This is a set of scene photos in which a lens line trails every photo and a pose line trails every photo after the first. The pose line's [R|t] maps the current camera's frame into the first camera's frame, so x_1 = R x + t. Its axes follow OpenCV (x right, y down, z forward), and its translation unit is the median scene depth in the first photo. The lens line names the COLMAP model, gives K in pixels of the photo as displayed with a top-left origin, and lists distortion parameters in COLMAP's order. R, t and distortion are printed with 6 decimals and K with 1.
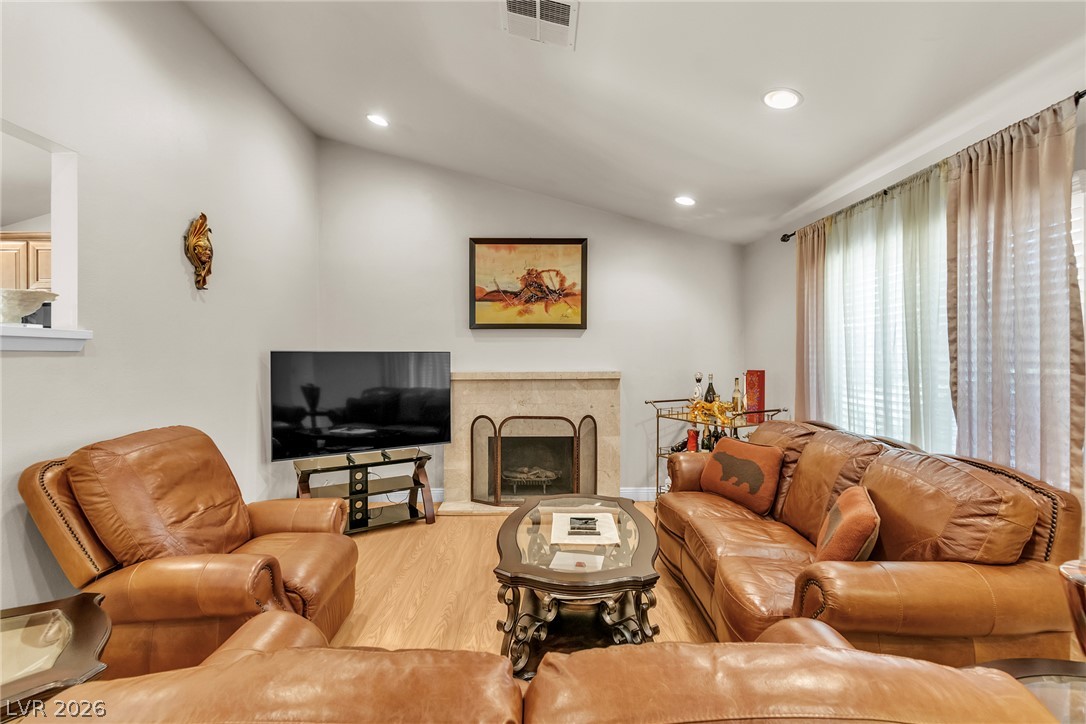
lens RADIAL K [[518.4, 0, 543.0], [0, 518.4, 362.0], [0, 0, 1]] dist [0.001490, 0.000123]
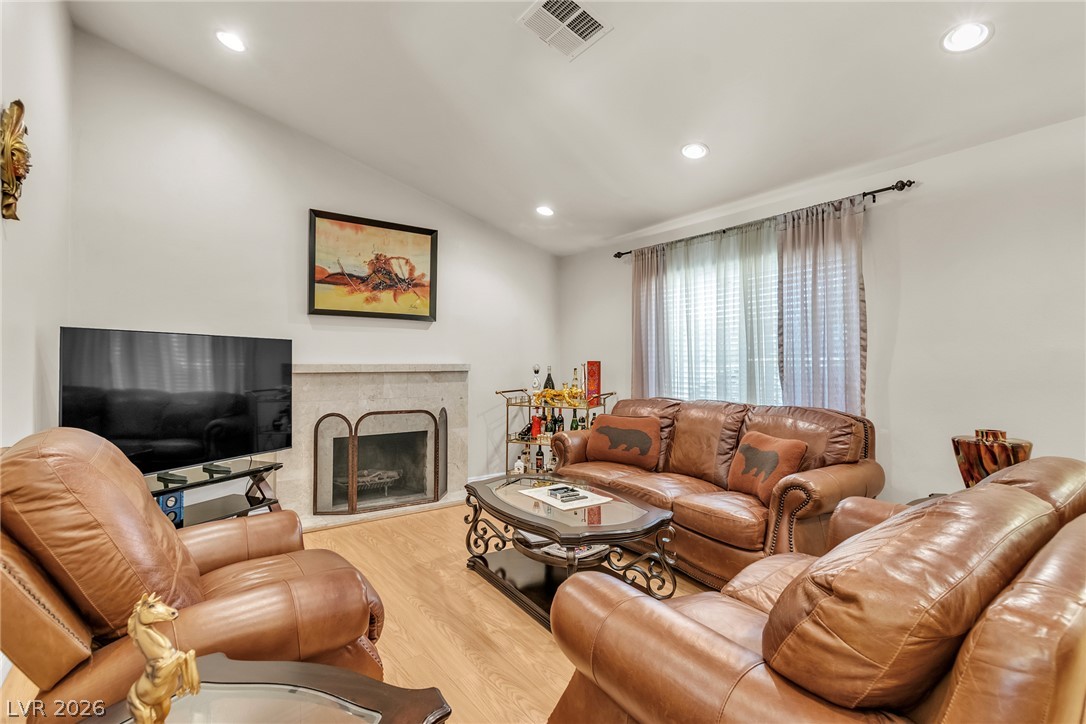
lens RADIAL K [[518.4, 0, 543.0], [0, 518.4, 362.0], [0, 0, 1]] dist [0.001490, 0.000123]
pose [[0.811261, 0.006327, 0.584650, -0.336108], [0.004095, 0.999855, -0.016501, 0.031938], [-0.584670, 0.015781, 0.811118, 0.079254]]
